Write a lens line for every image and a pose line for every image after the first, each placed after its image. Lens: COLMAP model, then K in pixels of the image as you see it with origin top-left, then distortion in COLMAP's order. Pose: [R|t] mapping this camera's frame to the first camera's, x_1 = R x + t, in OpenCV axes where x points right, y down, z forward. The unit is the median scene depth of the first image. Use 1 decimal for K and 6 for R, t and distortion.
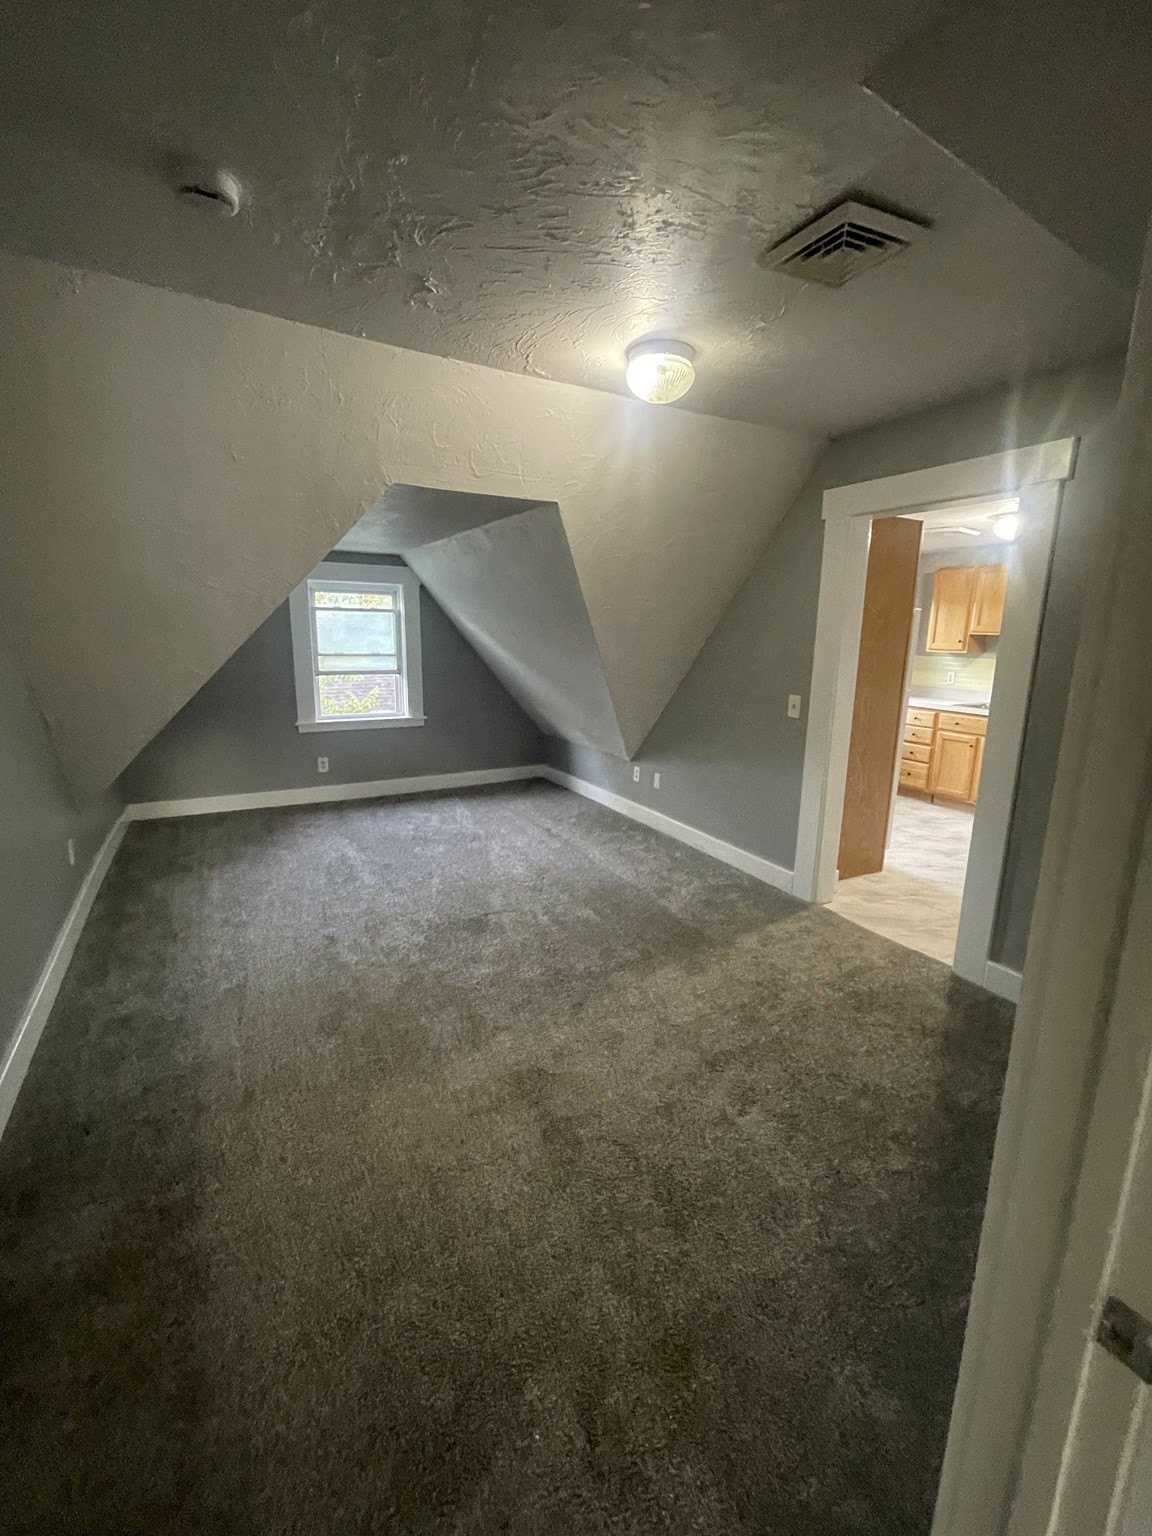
lens RADIAL K [[640.1, 0, 576.0], [0, 640.1, 768.0], [0, 0, 1]] dist [-0.008014, 0.000232]
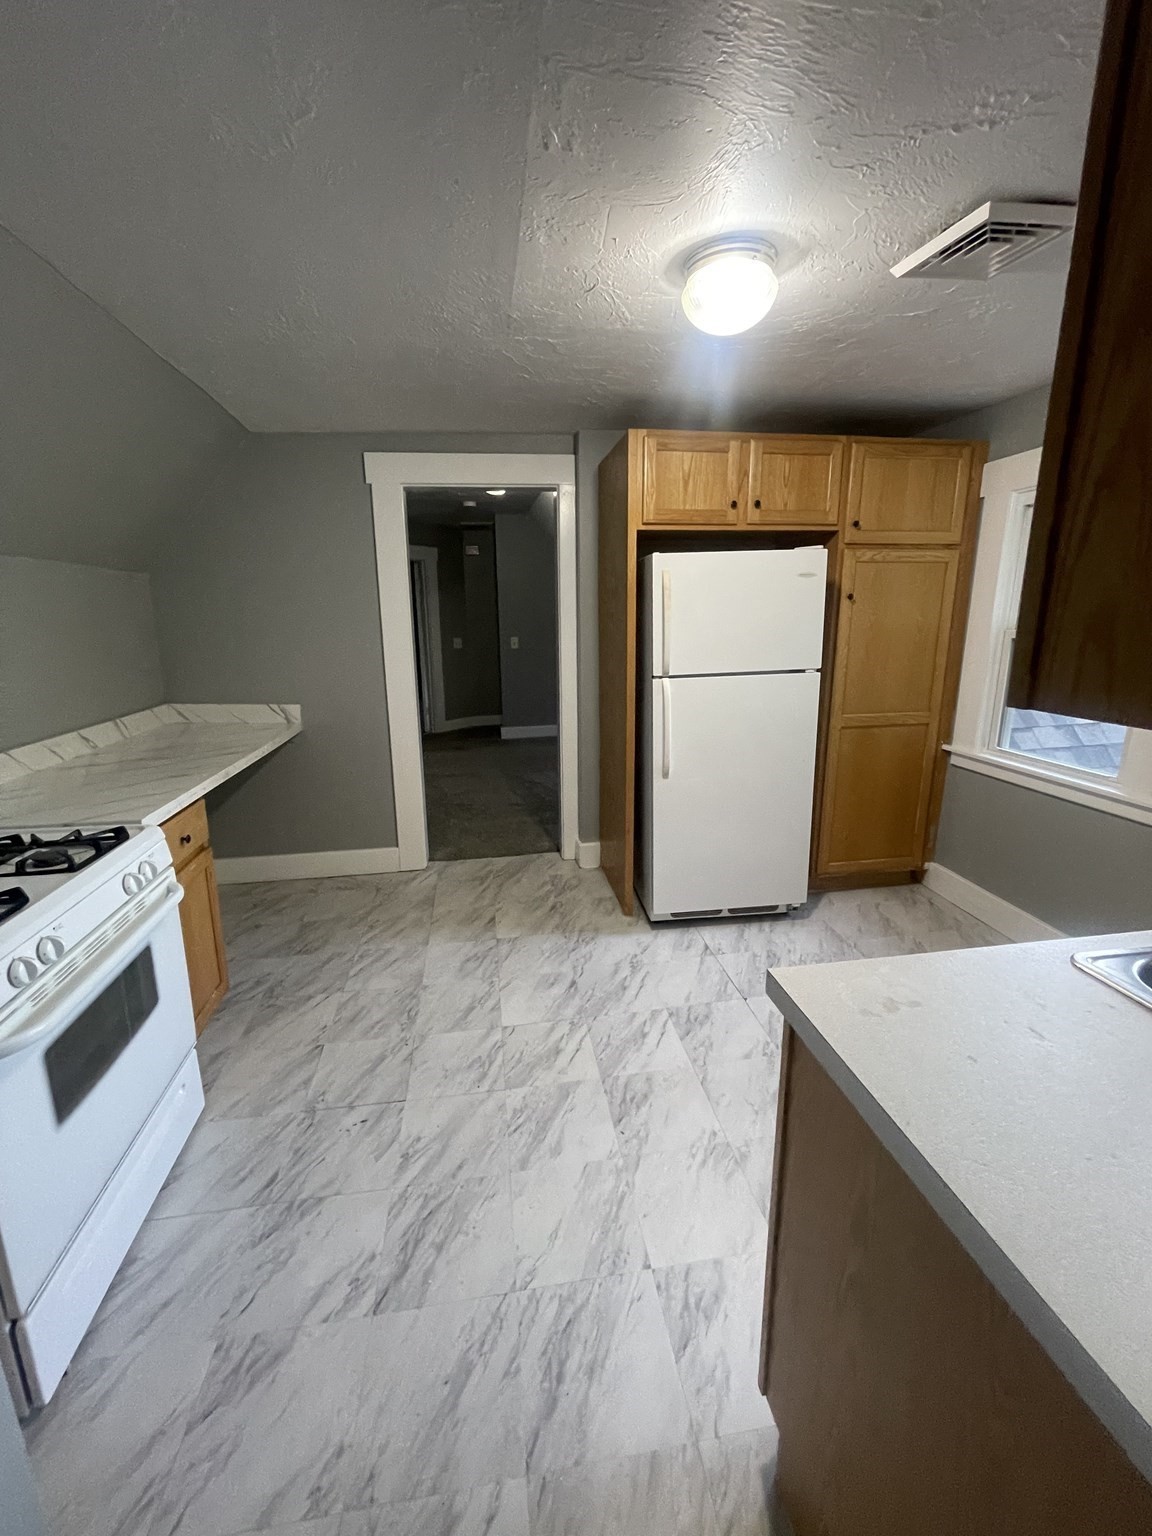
lens RADIAL K [[640.1, 0, 576.0], [0, 640.1, 768.0], [0, 0, 1]] dist [-0.008014, 0.000232]
pose [[-0.348763, 0.208244, -0.913783, 1.301565], [-0.190955, 0.938761, 0.286818, -0.232624], [0.917551, 0.274523, -0.287640, 1.265414]]
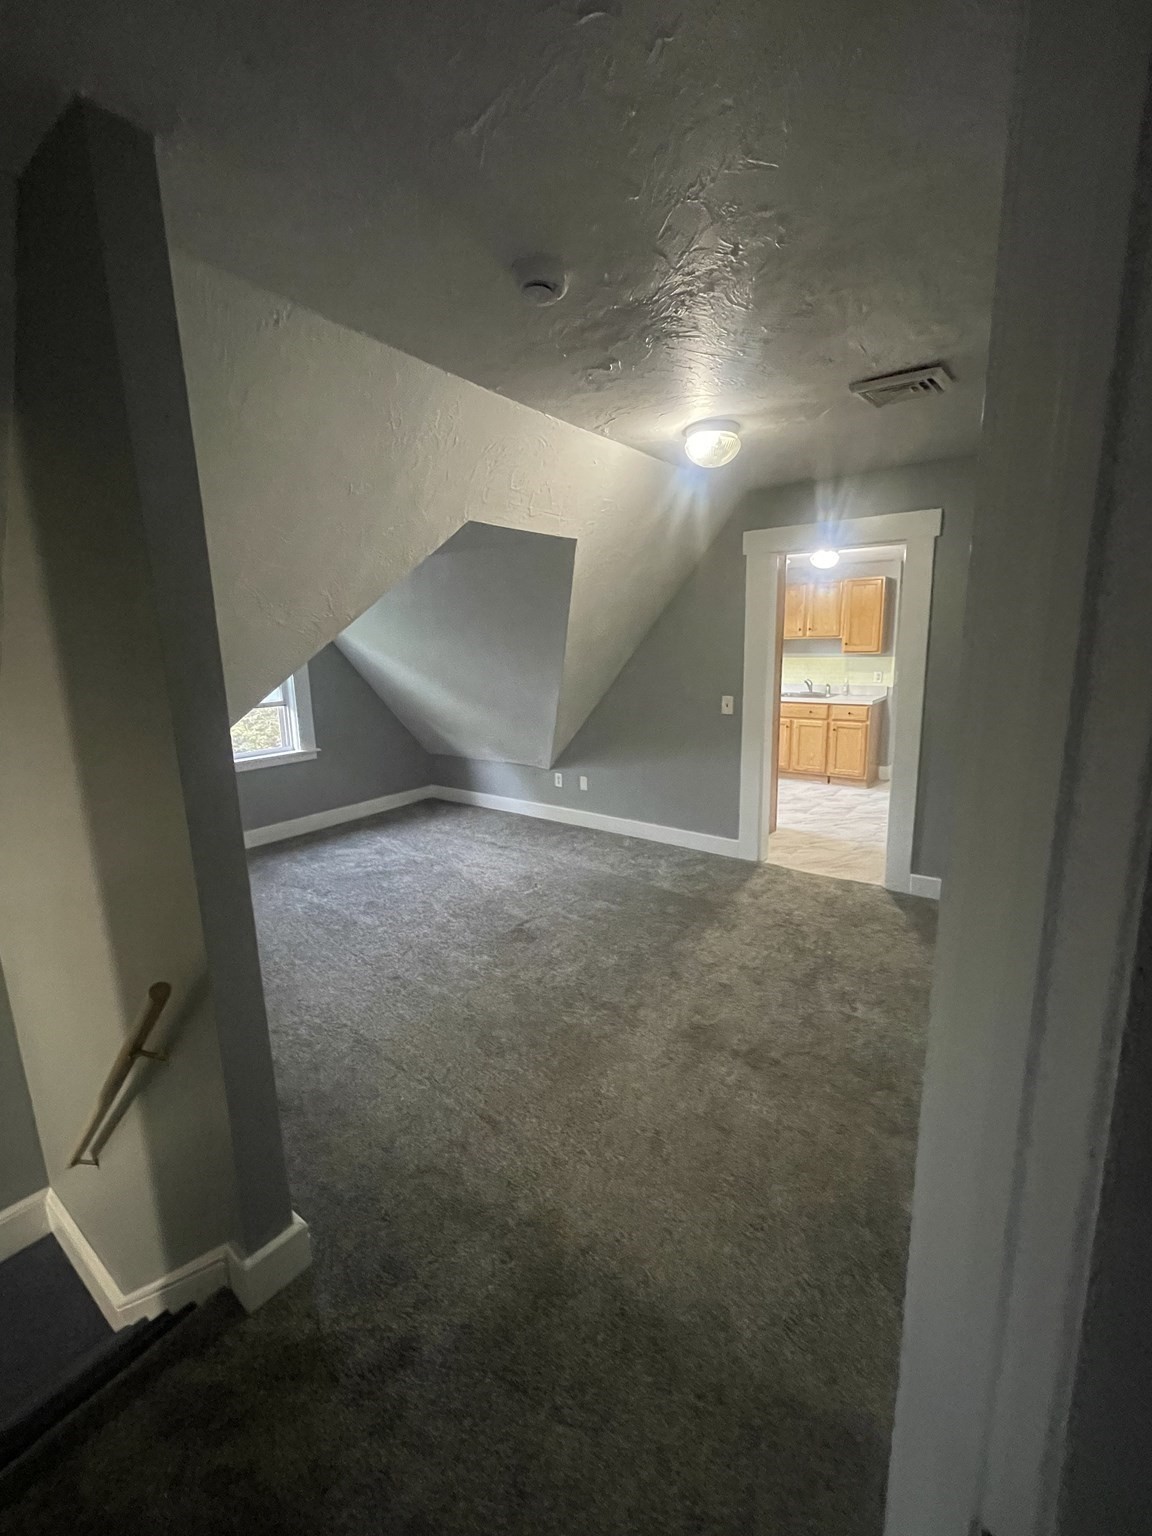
lens RADIAL K [[640.1, 0, 576.0], [0, 640.1, 768.0], [0, 0, 1]] dist [-0.008014, 0.000232]
pose [[0.914374, -0.116040, 0.387885, -0.399811], [0.122535, 0.992432, 0.008039, -0.021214], [-0.385882, 0.040179, 0.921673, -0.010668]]
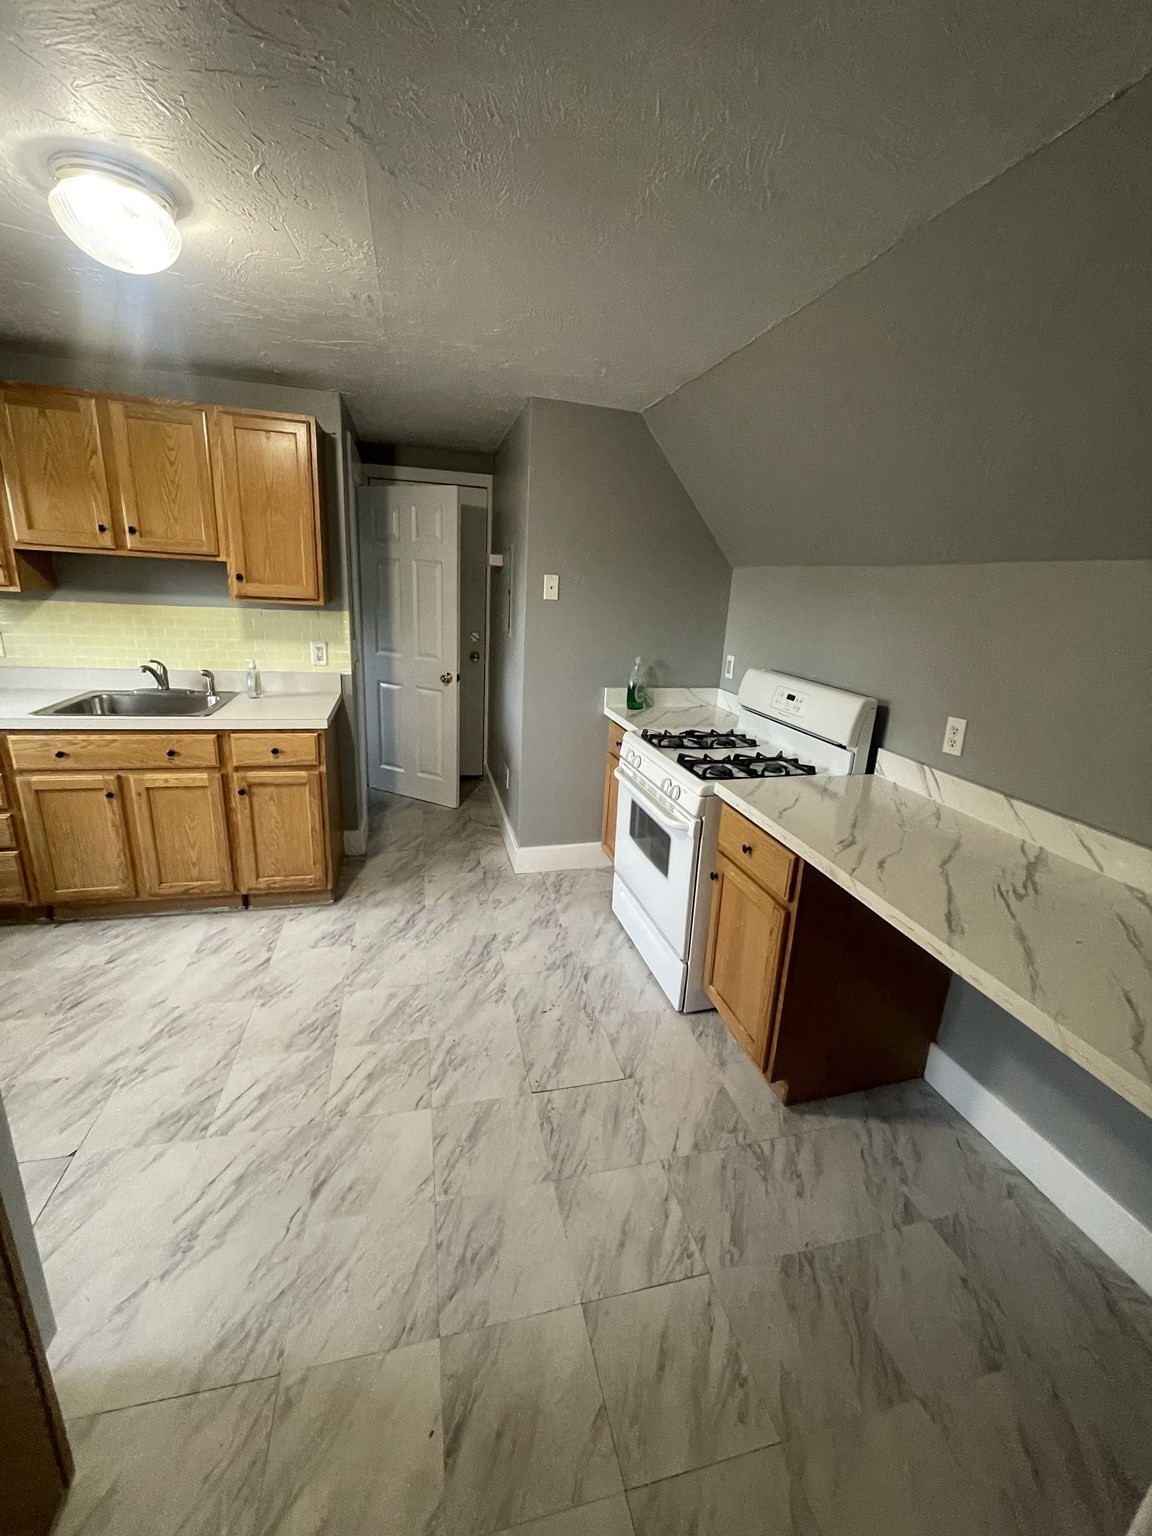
lens RADIAL K [[640.1, 0, 576.0], [0, 640.1, 768.0], [0, 0, 1]] dist [-0.008014, 0.000232]
pose [[0.261910, -0.274580, 0.925208, 0.417872], [0.151392, 0.958493, 0.241602, -0.172596], [-0.953144, 0.076791, 0.292608, 0.794395]]
